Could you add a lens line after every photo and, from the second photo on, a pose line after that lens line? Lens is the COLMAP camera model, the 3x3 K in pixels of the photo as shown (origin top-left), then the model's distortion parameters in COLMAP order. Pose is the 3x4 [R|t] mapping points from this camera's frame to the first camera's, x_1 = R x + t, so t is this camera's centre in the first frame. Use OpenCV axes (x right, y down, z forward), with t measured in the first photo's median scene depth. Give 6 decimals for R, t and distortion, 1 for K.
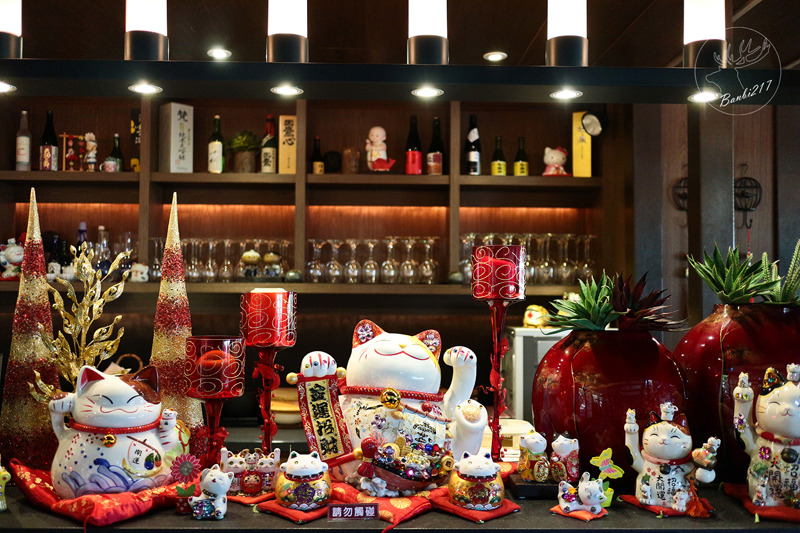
lens RADIAL K [[784.4, 0, 400.0], [0, 784.4, 266.5], [0, 0, 1]] dist [0.006854, 0.000908]
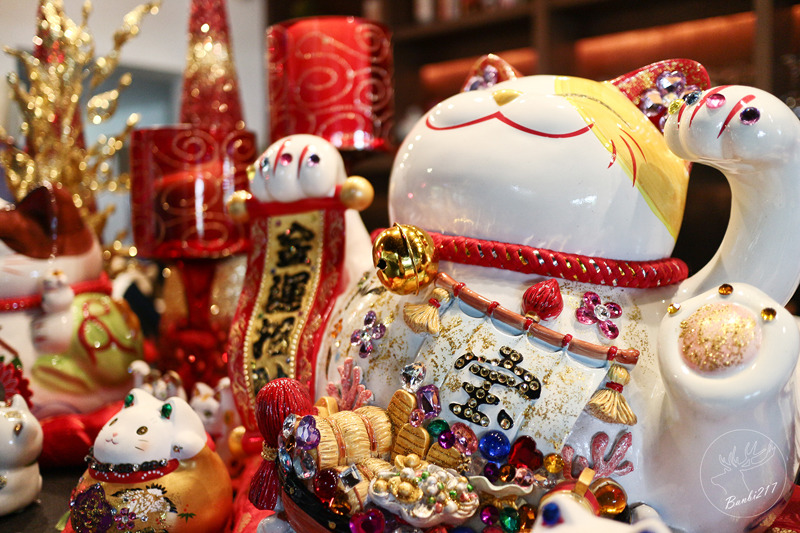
lens RADIAL K [[784.4, 0, 400.0], [0, 784.4, 266.5], [0, 0, 1]] dist [0.006854, 0.000908]
pose [[0.747714, 0.028352, -0.663415, 0.181666], [0.031931, 0.996397, 0.078571, 0.145918], [0.663253, -0.079933, 0.744115, 0.770972]]
